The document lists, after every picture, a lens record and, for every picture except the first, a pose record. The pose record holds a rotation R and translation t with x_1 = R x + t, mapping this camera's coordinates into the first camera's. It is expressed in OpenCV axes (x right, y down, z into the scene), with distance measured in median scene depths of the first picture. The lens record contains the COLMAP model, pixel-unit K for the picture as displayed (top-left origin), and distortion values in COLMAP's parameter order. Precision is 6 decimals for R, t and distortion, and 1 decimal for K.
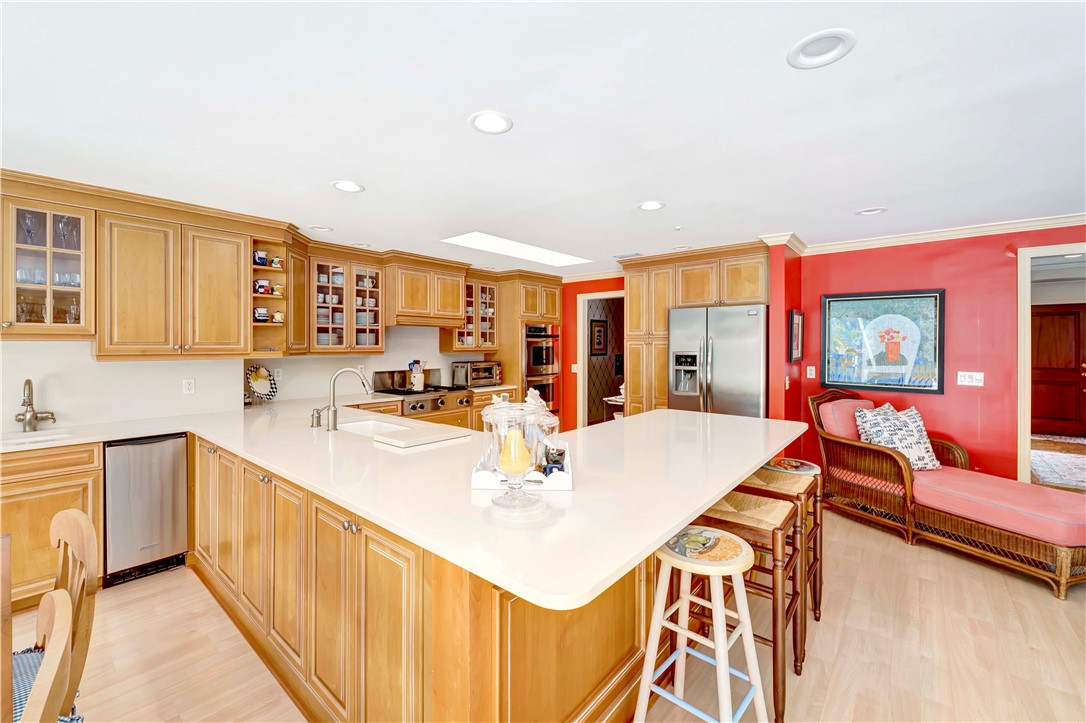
lens RADIAL K [[435.2, 0, 546.7], [0, 435.2, 352.4], [0, 0, 1]] dist [0.002095, -0.000033]
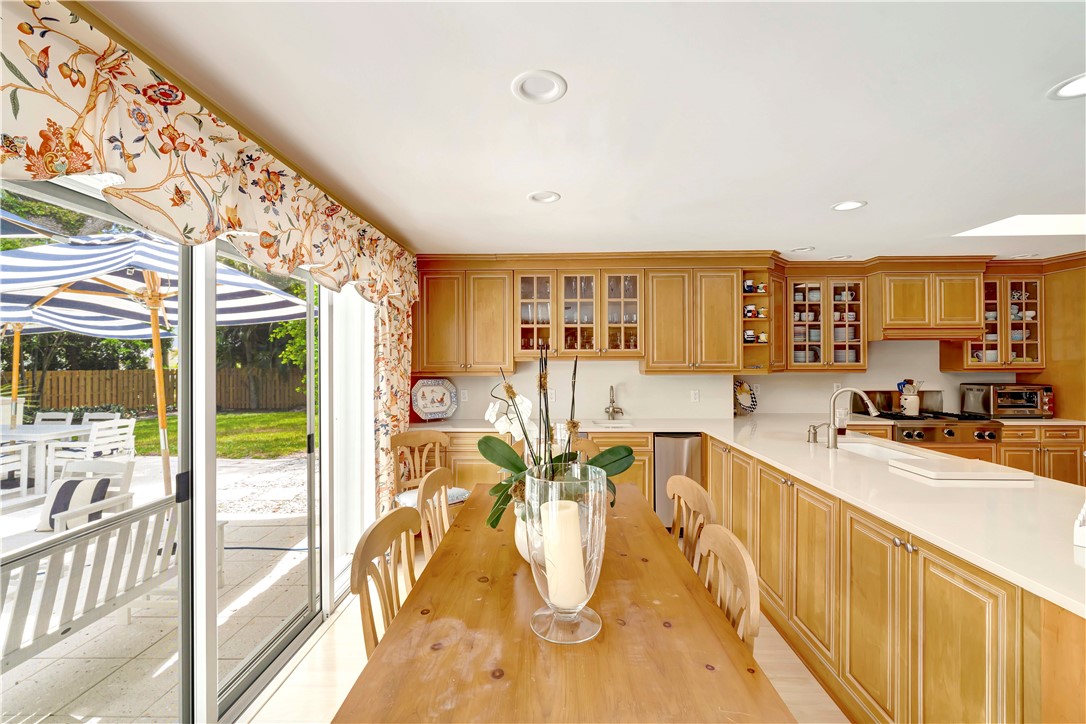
lens RADIAL K [[459.7, 0, 543.1], [0, 459.7, 359.2], [0, 0, 1]] dist [0.000342, -0.000434]
pose [[0.626780, -0.003859, -0.779187, -0.056221], [-0.007134, 0.999917, -0.010691, -0.009209], [0.779163, 0.012259, 0.626701, -0.148937]]
